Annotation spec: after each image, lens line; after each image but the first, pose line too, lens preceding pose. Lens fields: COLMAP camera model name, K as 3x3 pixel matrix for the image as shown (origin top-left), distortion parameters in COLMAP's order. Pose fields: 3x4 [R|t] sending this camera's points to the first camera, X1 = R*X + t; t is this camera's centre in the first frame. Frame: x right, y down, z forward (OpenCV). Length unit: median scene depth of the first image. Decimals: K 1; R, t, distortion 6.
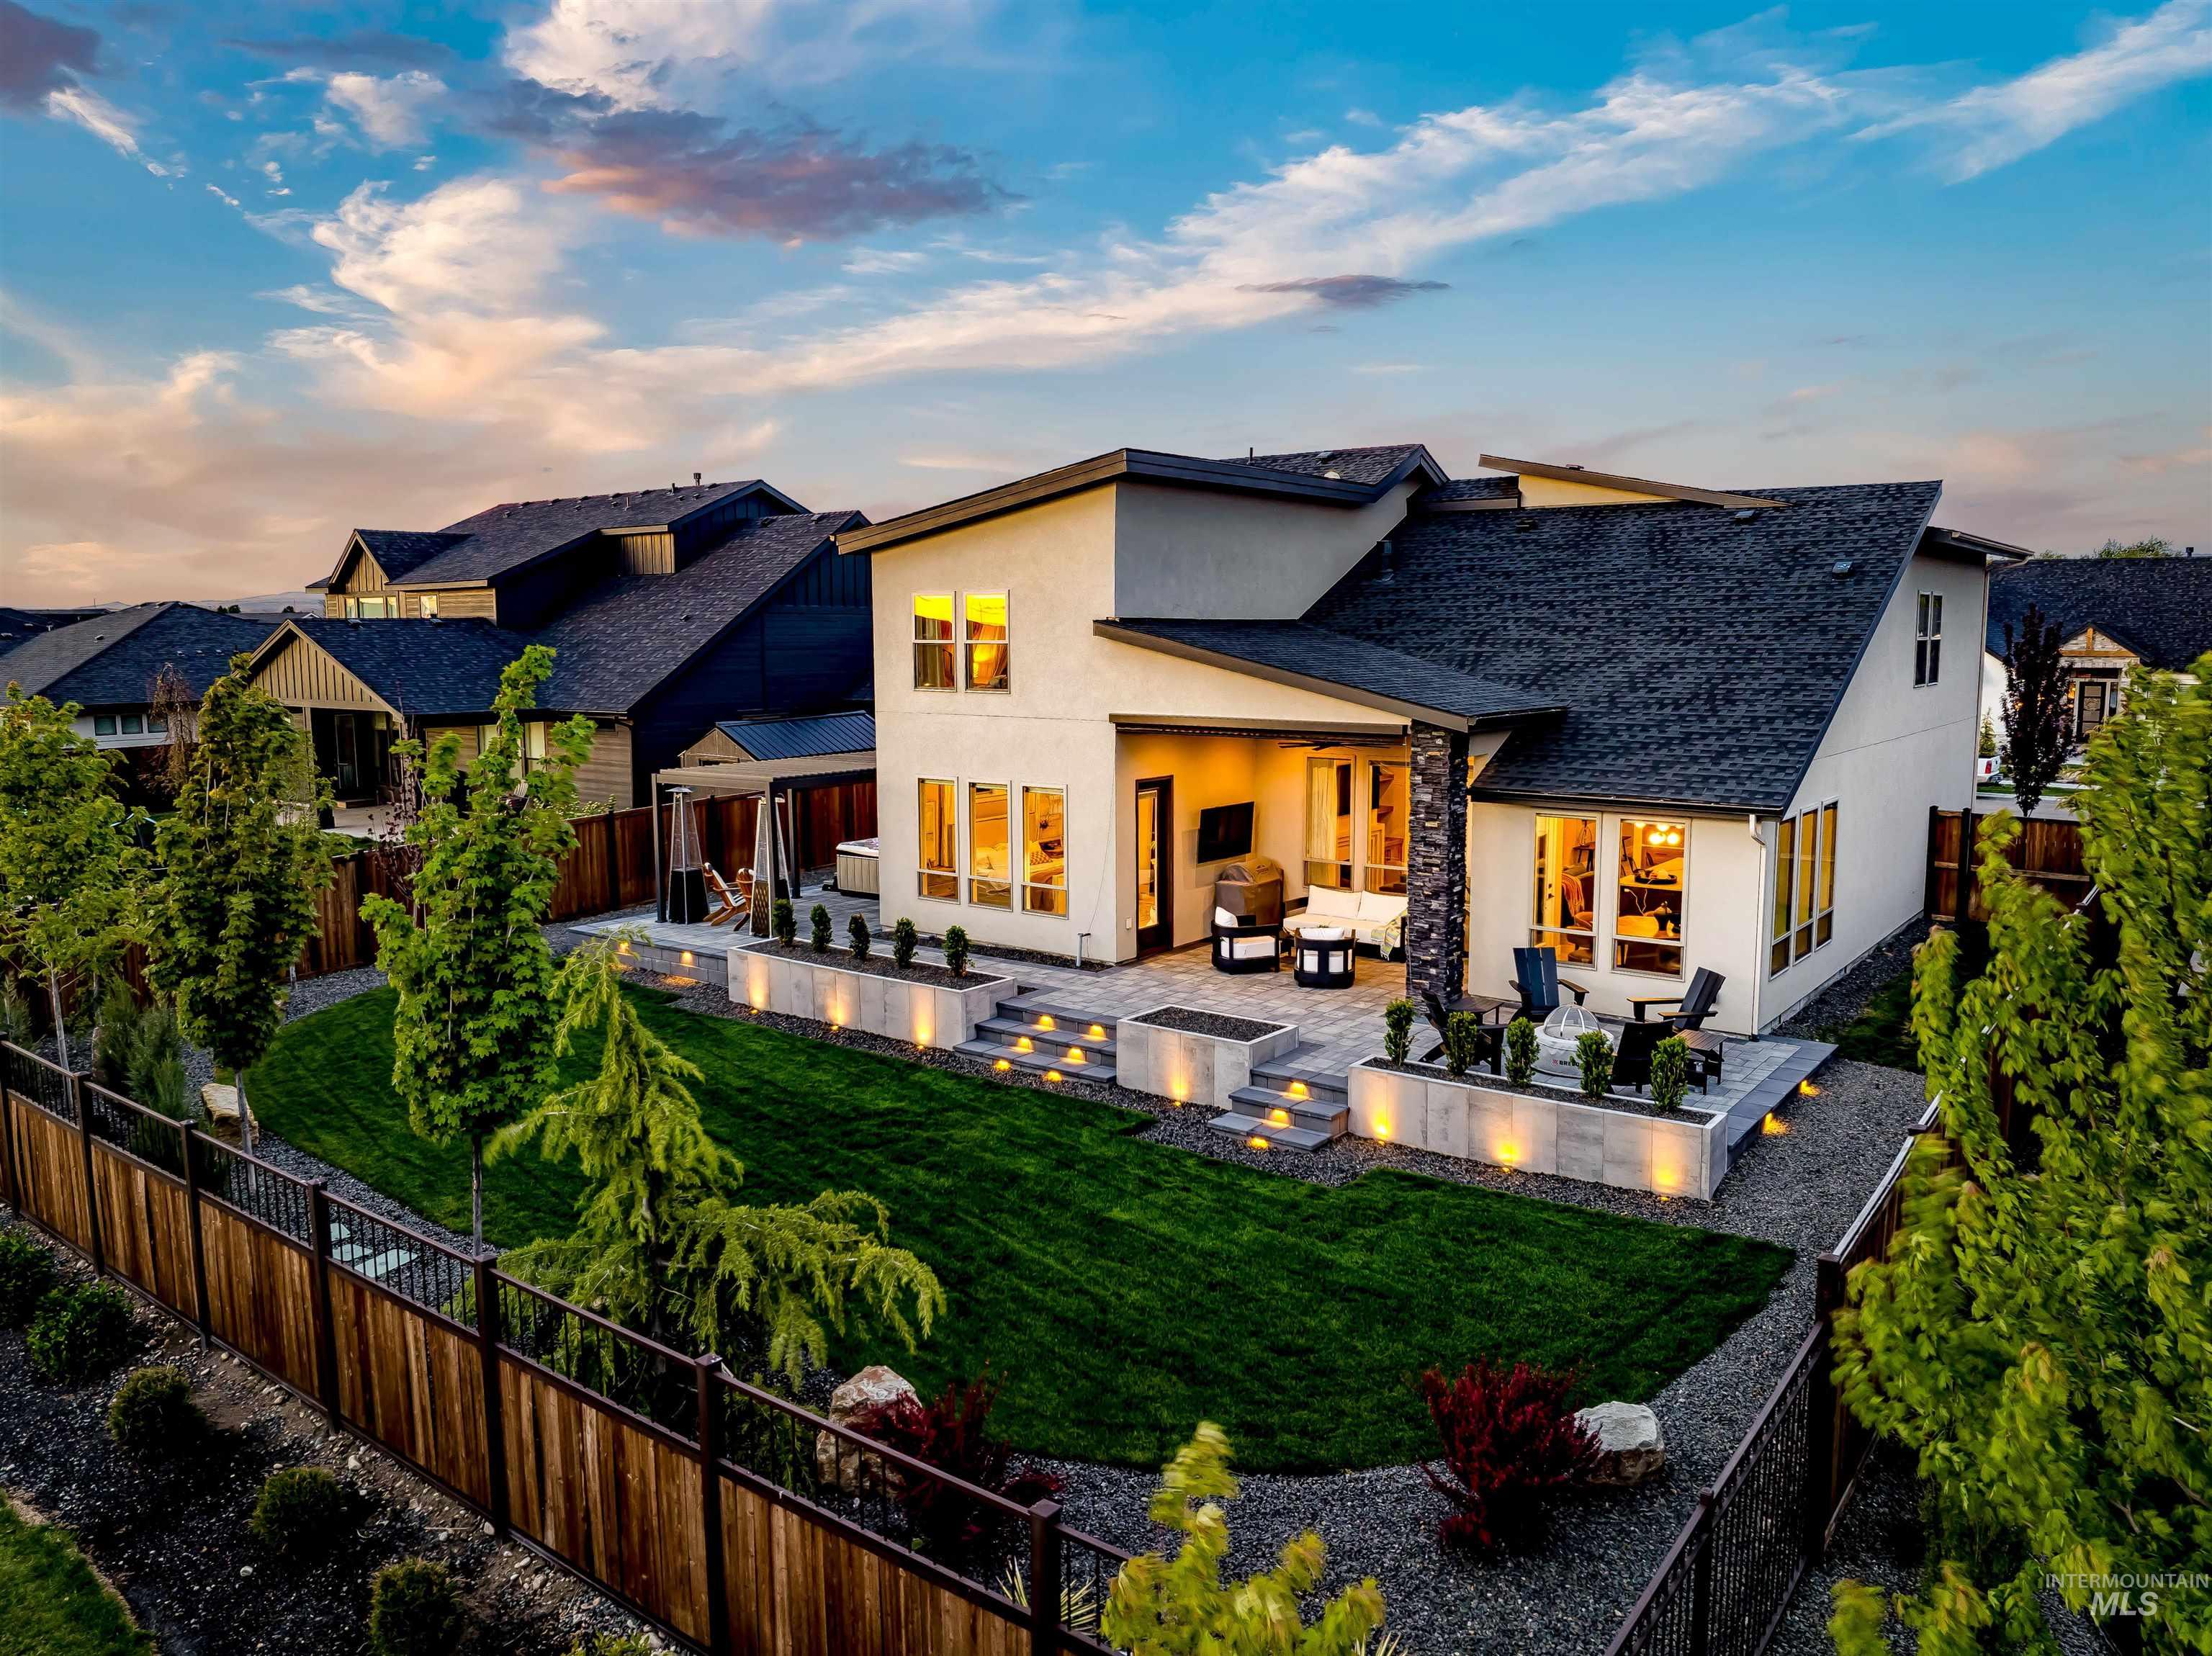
lens RADIAL K [[1552.6, 0, 1106.0], [0, 1552.6, 828.0], [0, 0, 1]] dist [-0.033081, 0.007490]
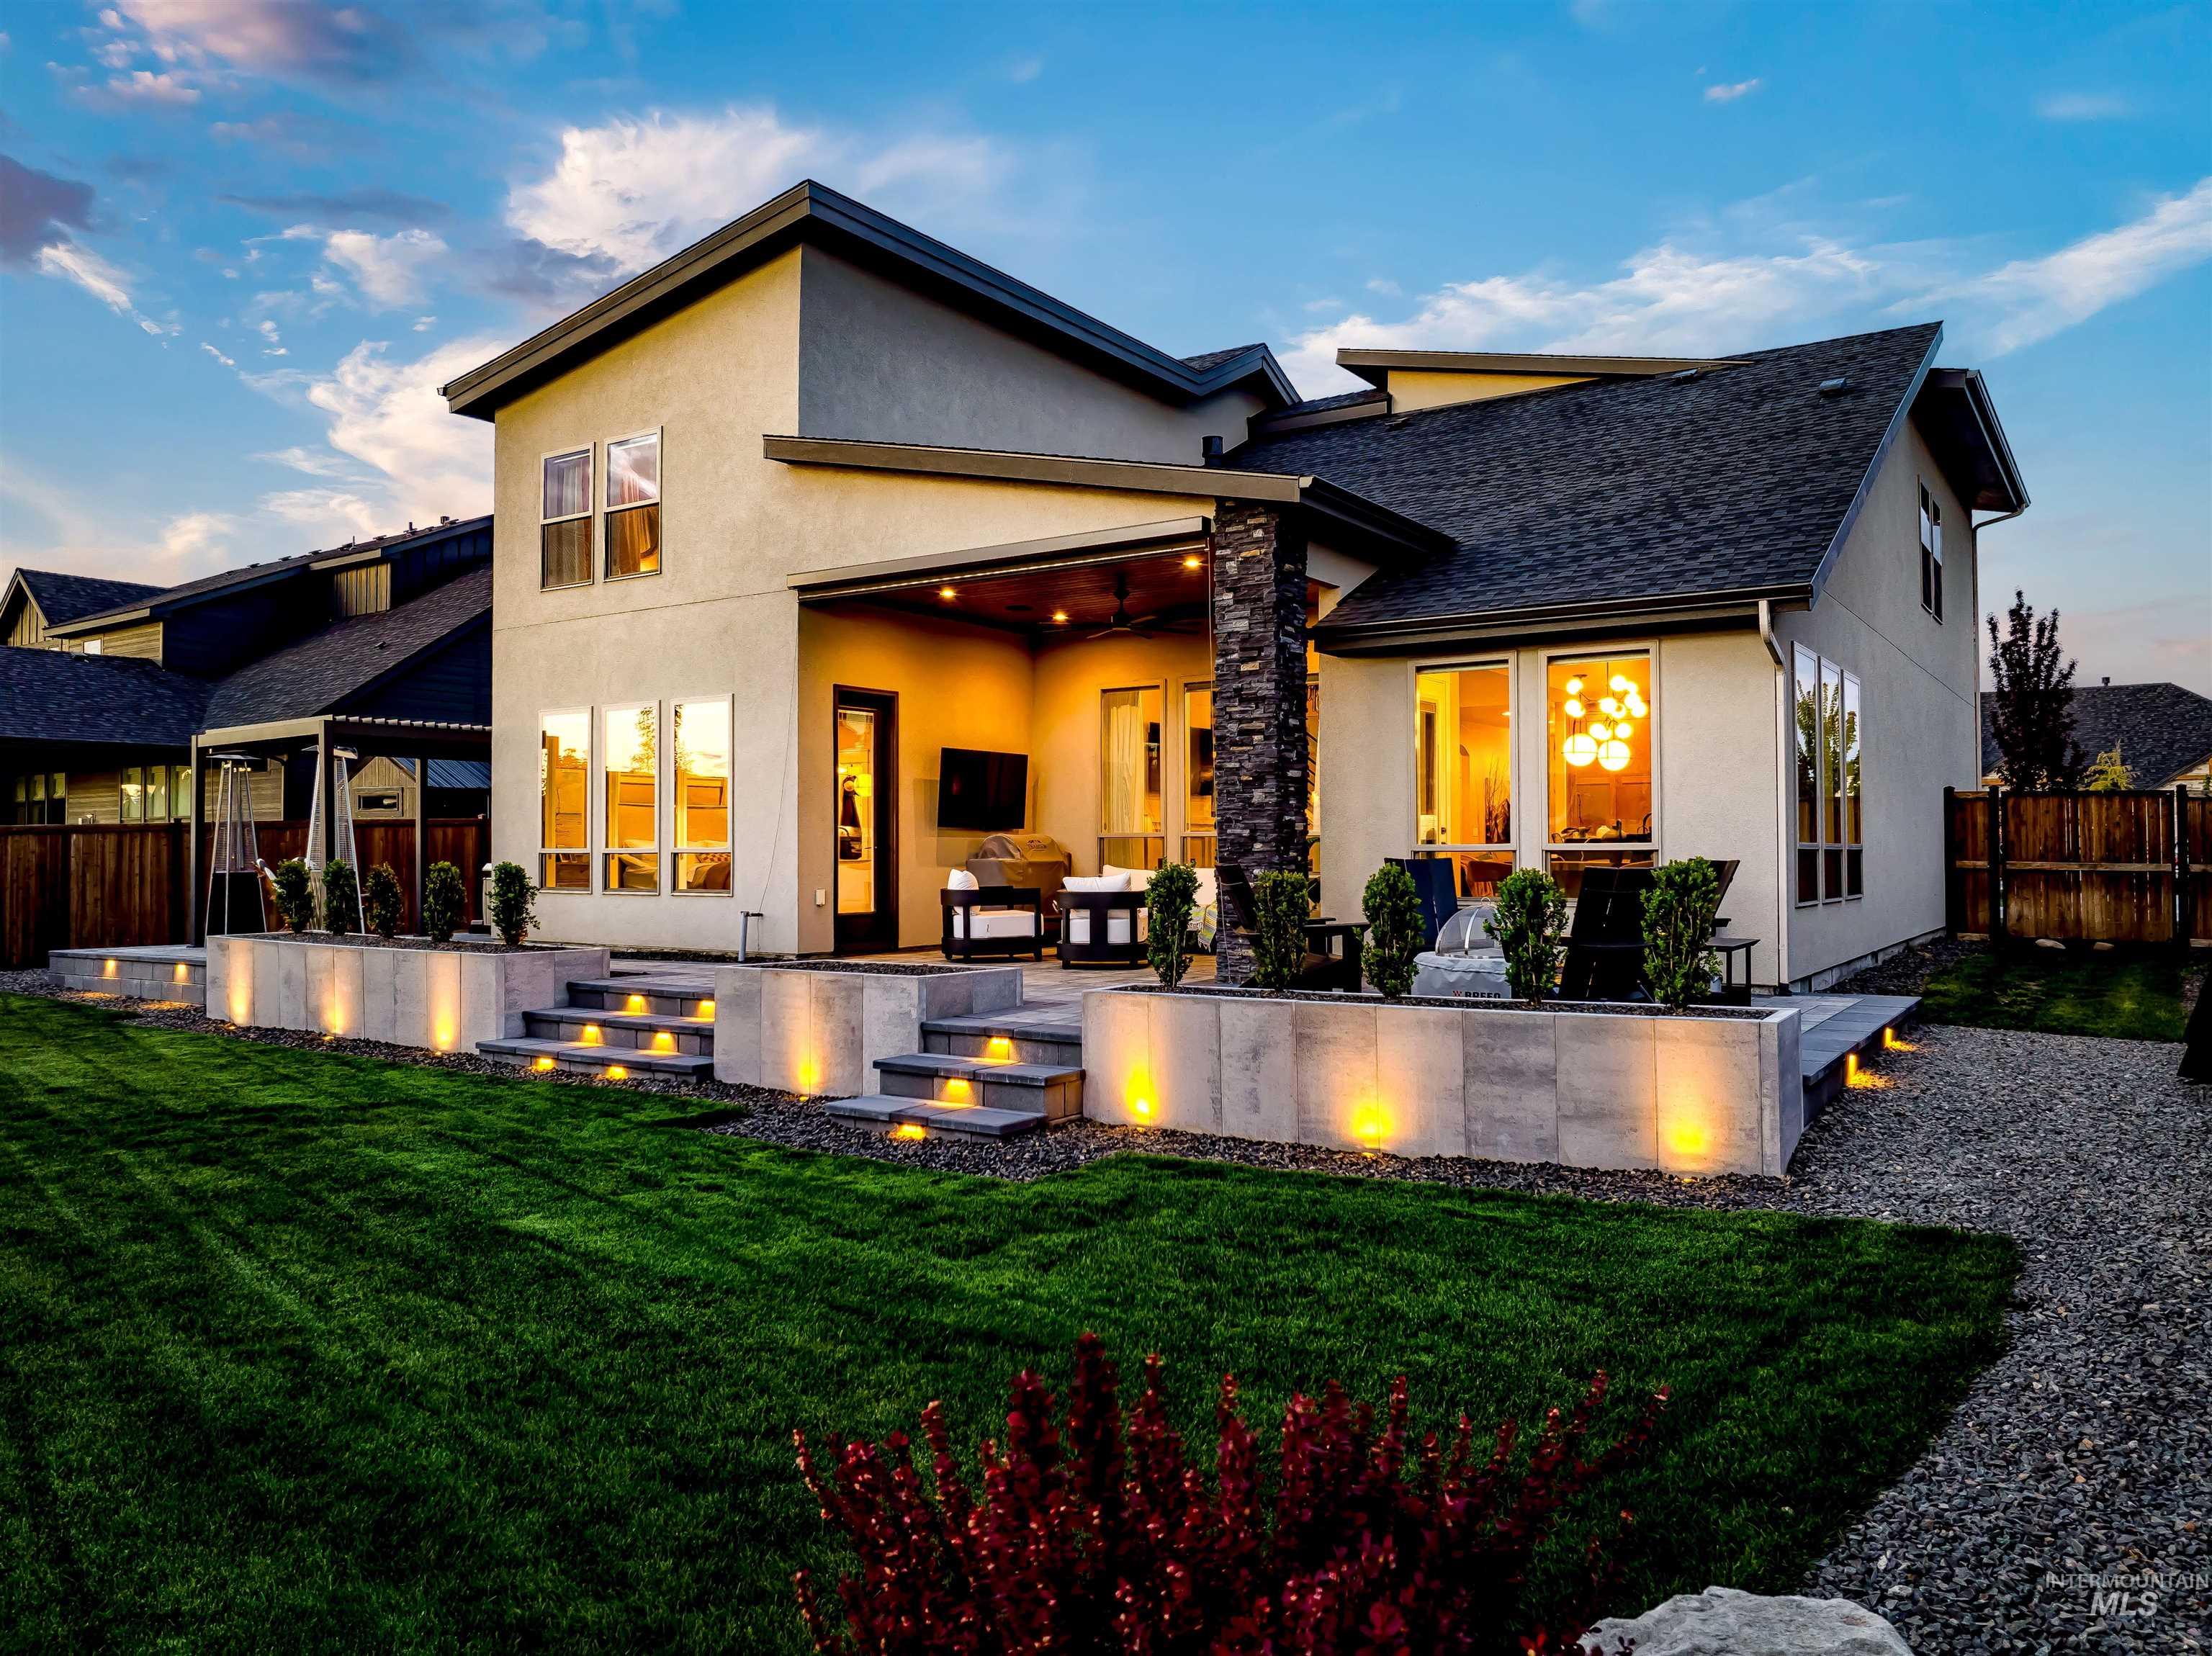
lens RADIAL K [[1552.6, 0, 1106.0], [0, 1552.6, 828.0], [0, 0, 1]] dist [-0.033081, 0.007490]
pose [[0.998174, 0.003408, 0.060307, 0.110832], [0.005312, 0.989584, -0.143856, 0.146921], [-0.060169, 0.143914, 0.987759, 0.381682]]
